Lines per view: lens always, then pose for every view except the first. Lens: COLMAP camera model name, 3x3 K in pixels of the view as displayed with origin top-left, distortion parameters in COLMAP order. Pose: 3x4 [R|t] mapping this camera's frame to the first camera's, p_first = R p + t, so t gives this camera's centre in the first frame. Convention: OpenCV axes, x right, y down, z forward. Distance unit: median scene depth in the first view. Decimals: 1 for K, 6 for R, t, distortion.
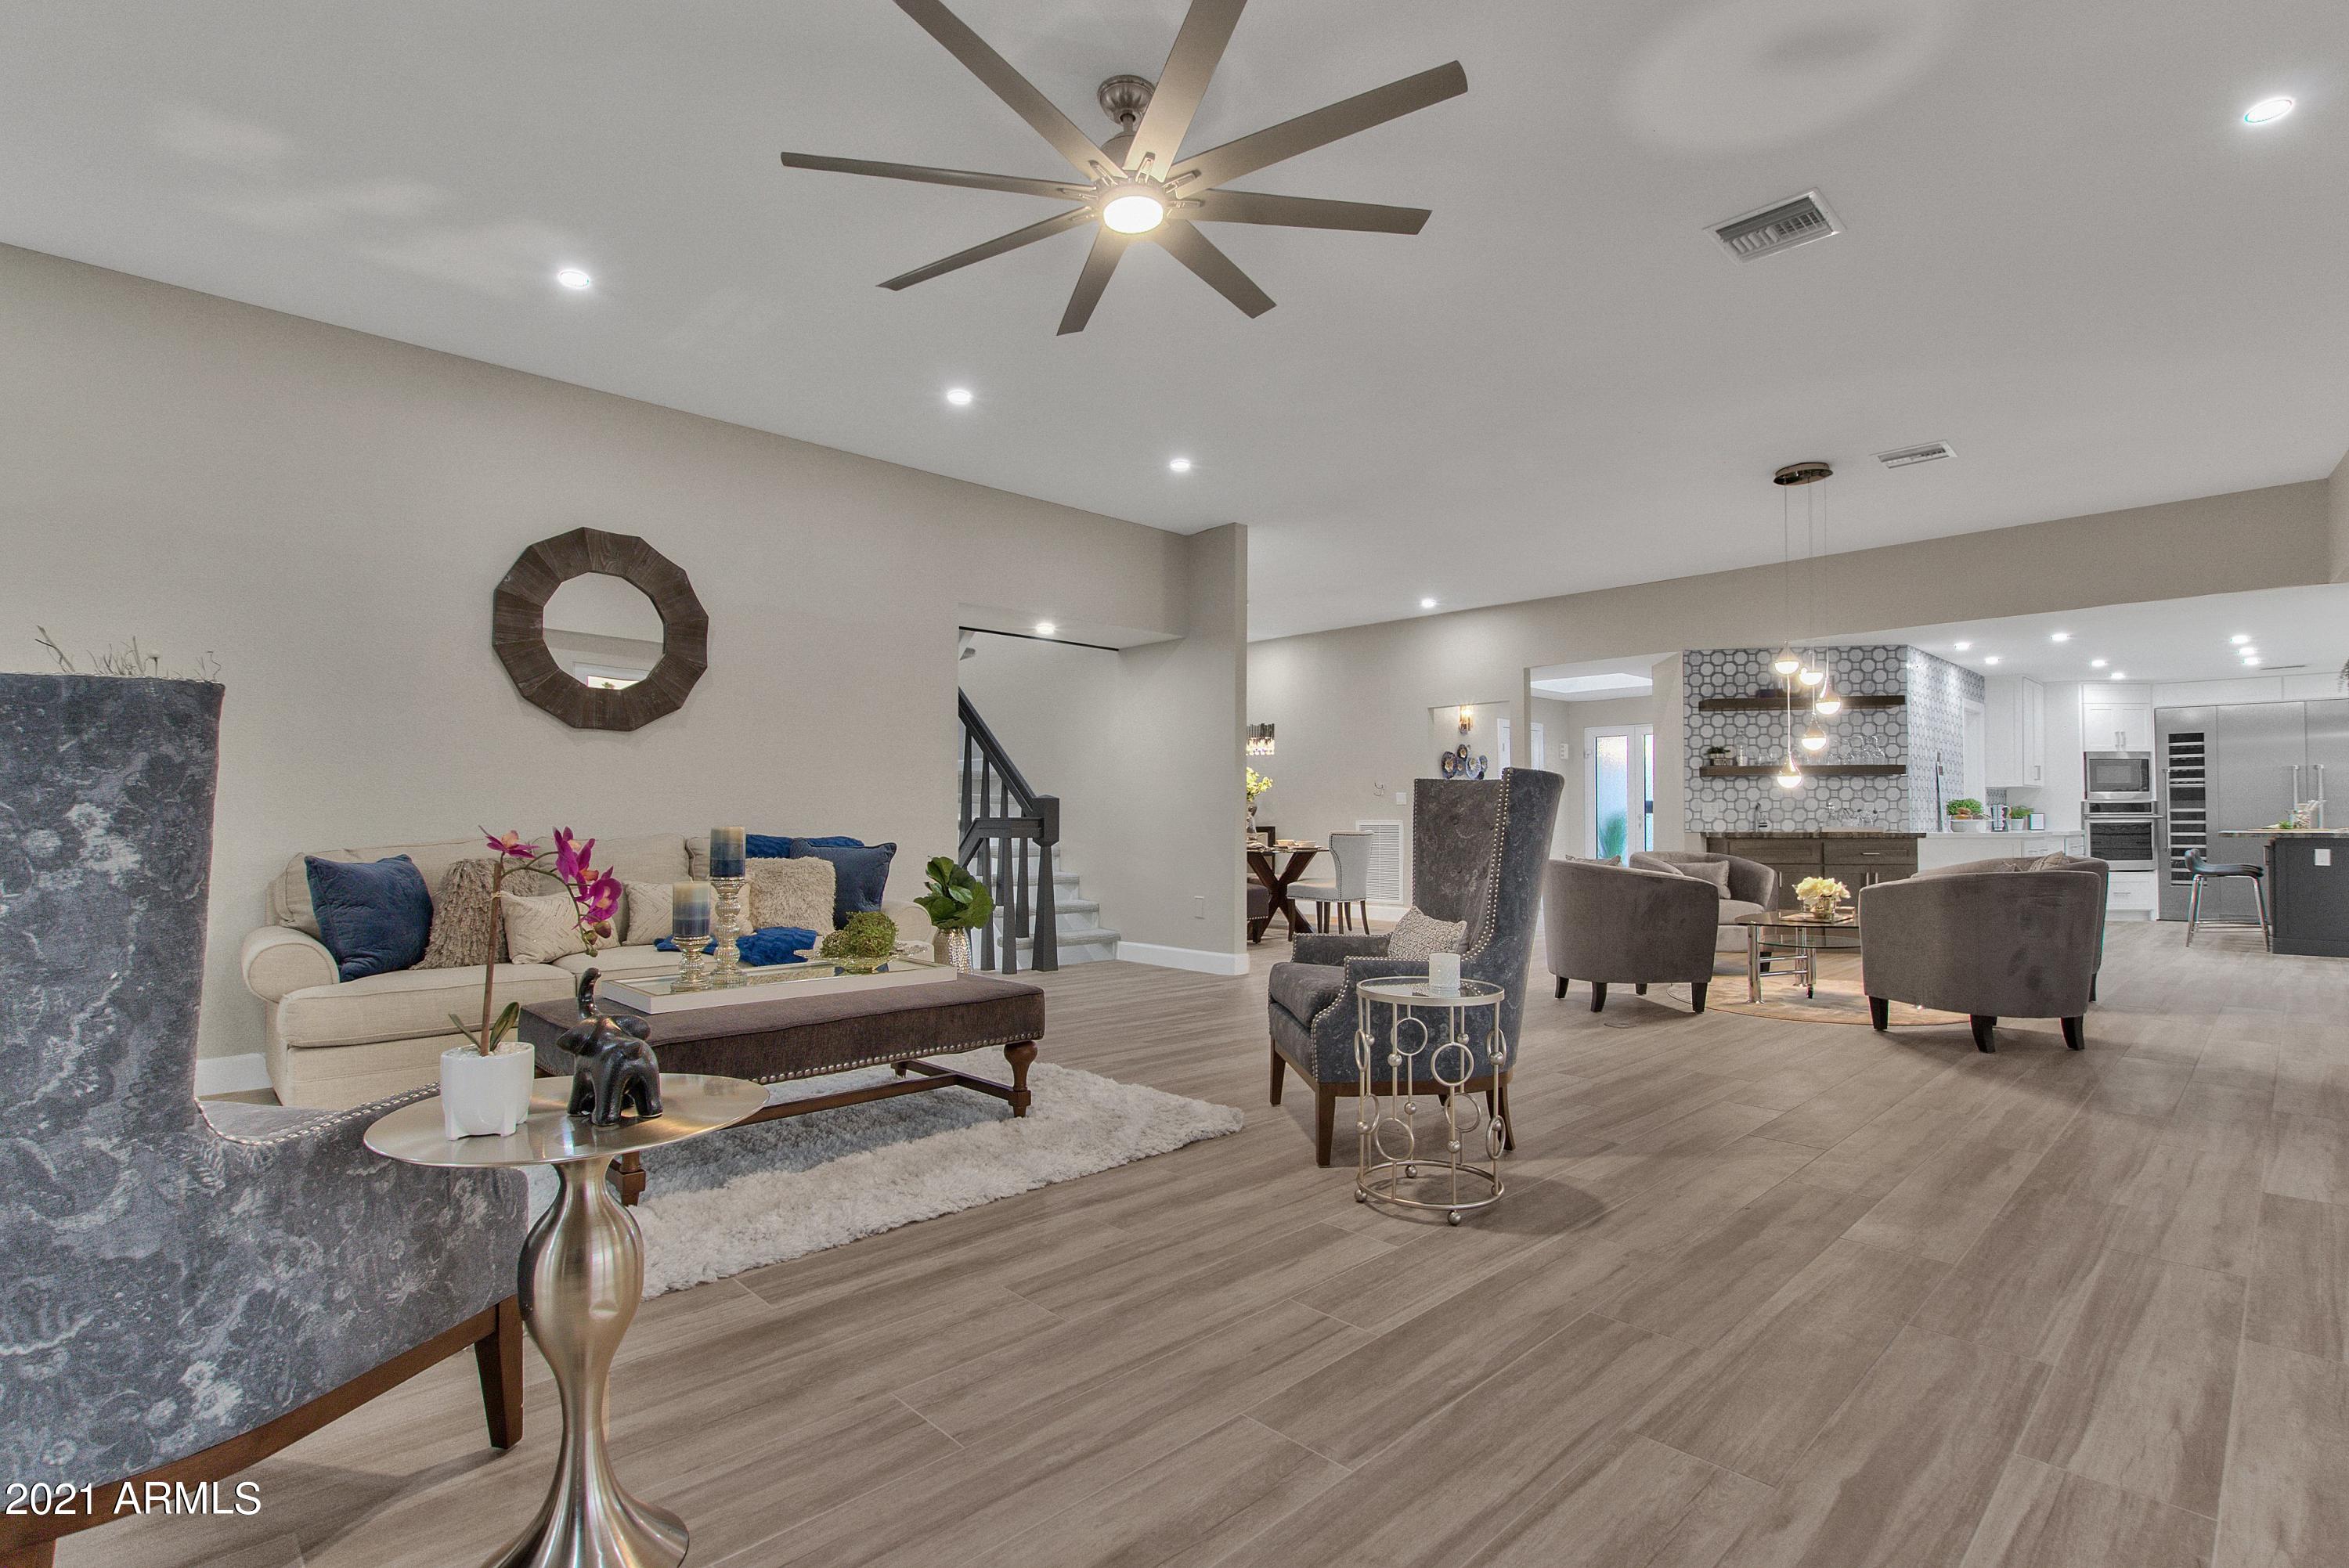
lens RADIAL K [[1110.3, 0, 1162.8], [0, 1110.3, 801.9], [0, 0, 1]] dist [-0.001965, 0.000272]
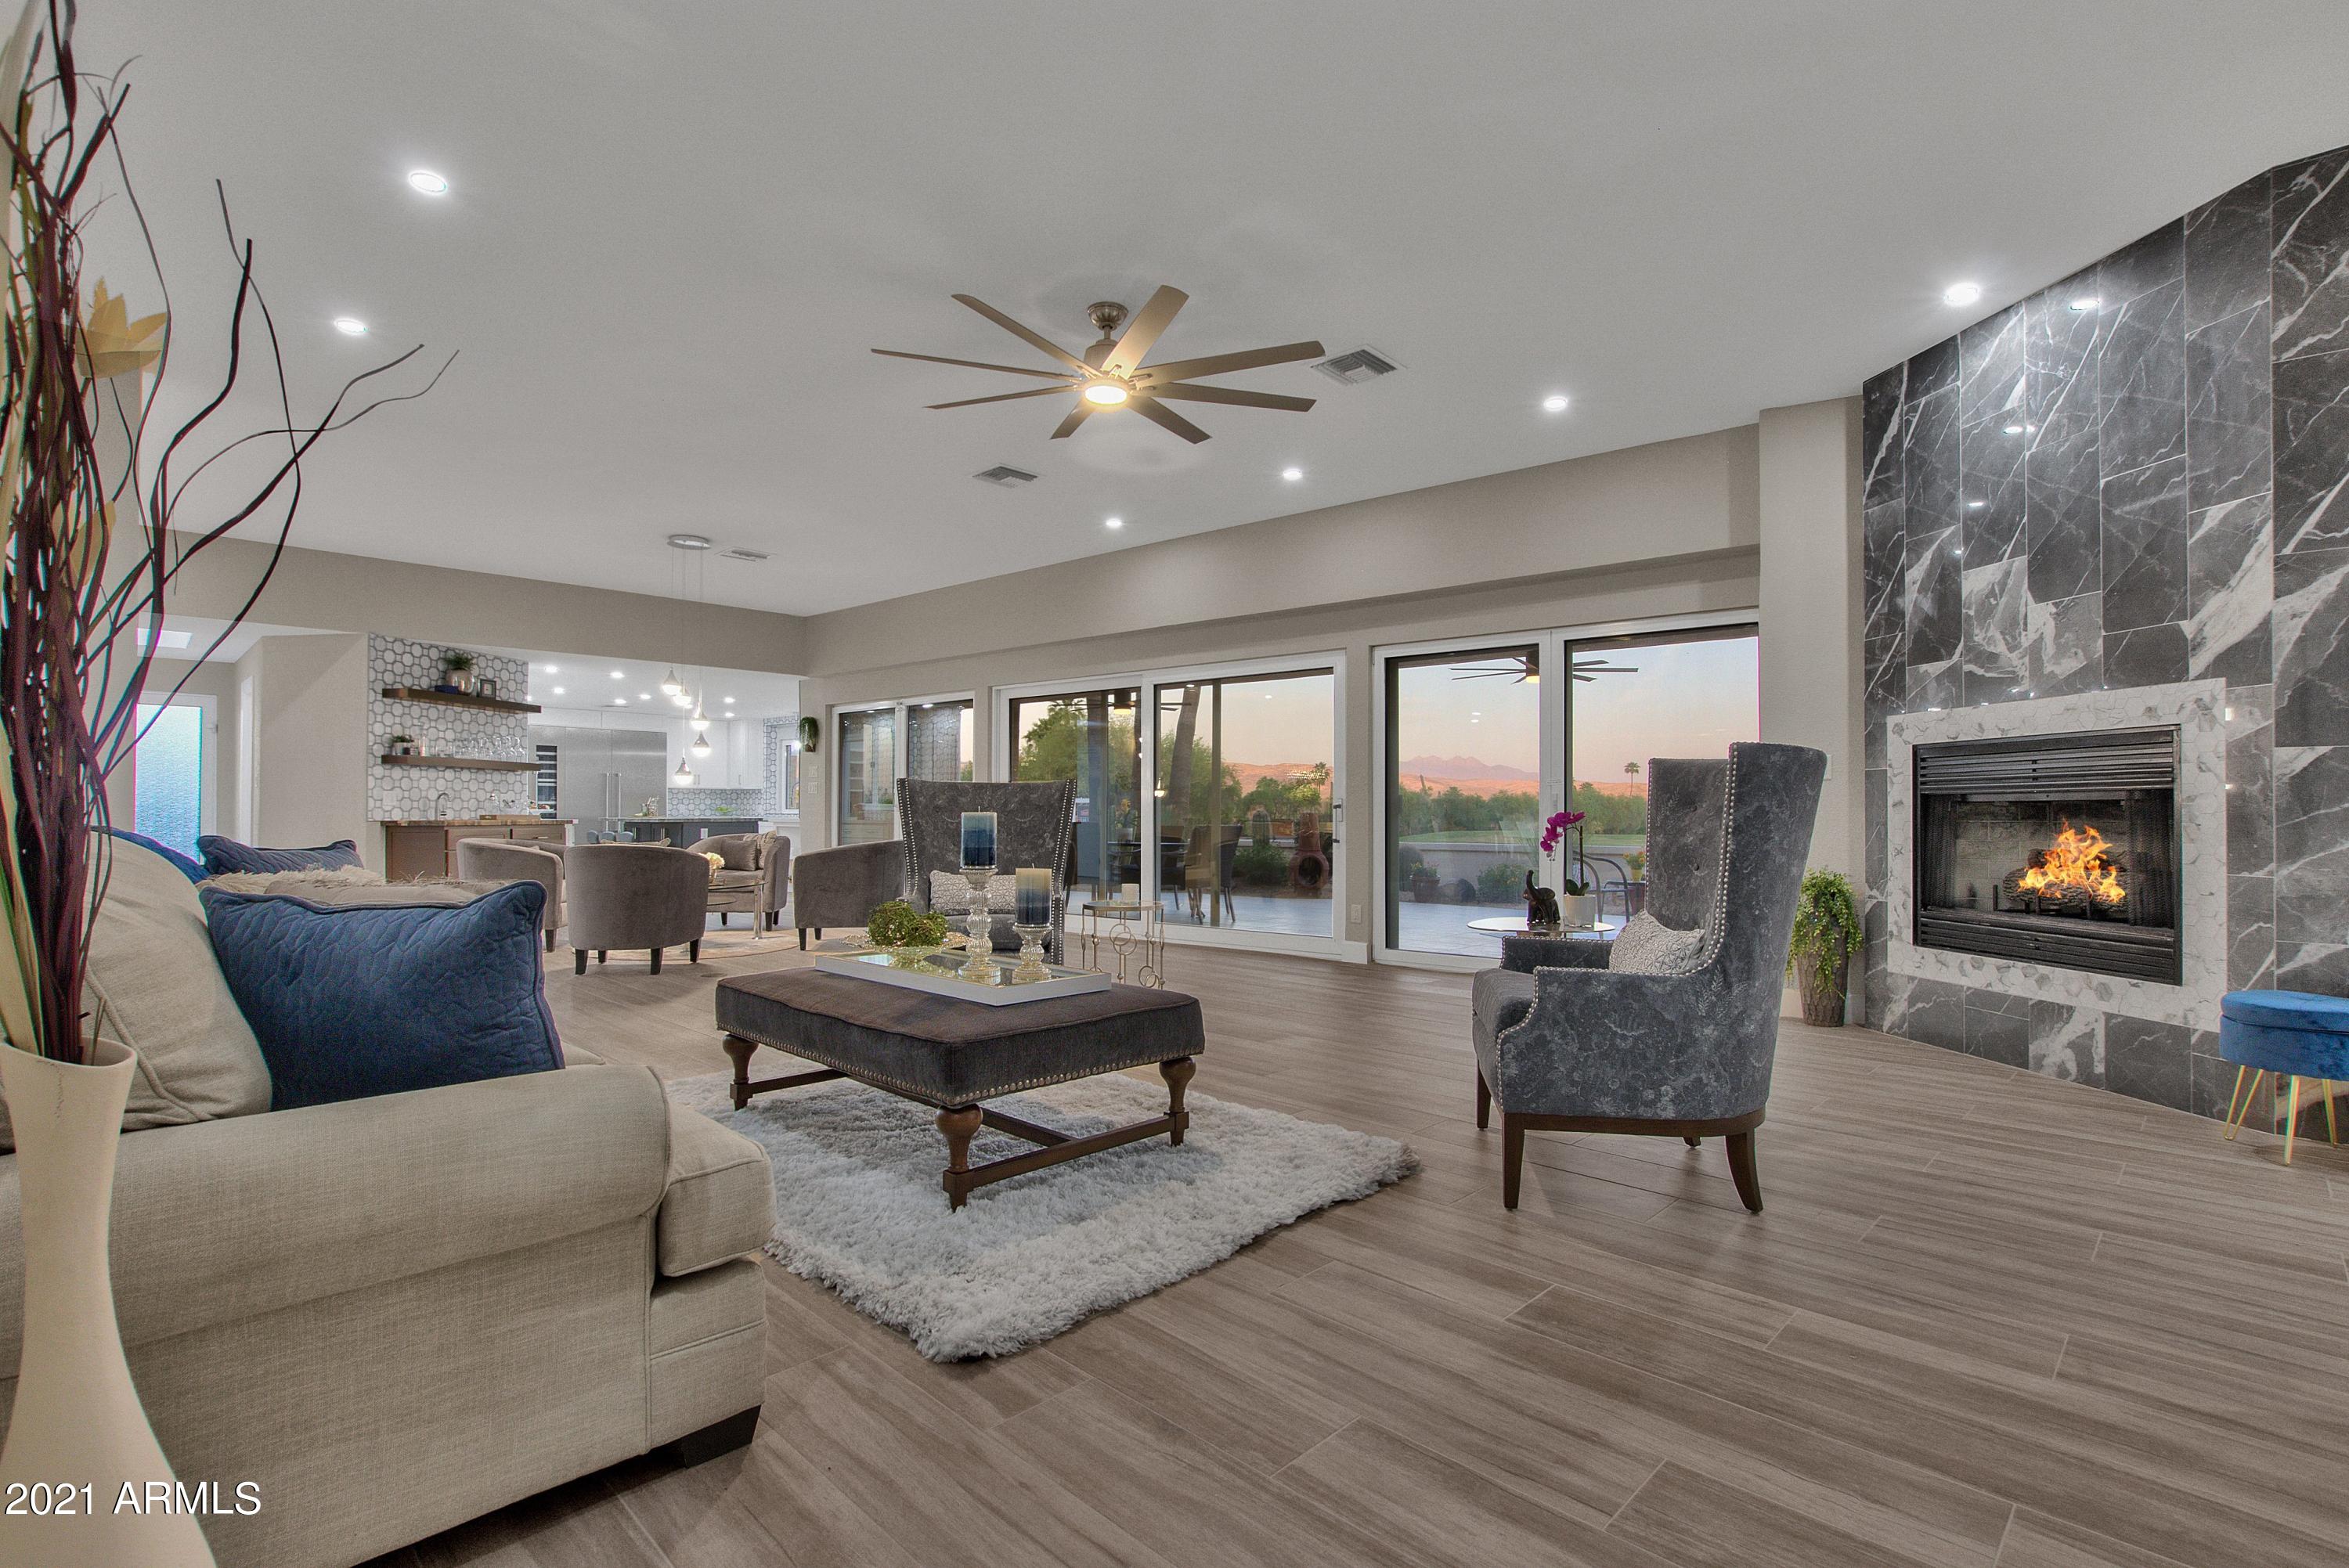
lens RADIAL K [[1091.3, 0, 1191.3], [0, 1091.3, 795.9], [0, 0, 1]] dist [-0.016364, 0.005666]
pose [[-0.027086, 0.016534, 0.999496, -0.493490], [-0.021673, 0.999618, -0.017123, 0.006024], [-0.999398, -0.022126, -0.026717, 0.307568]]
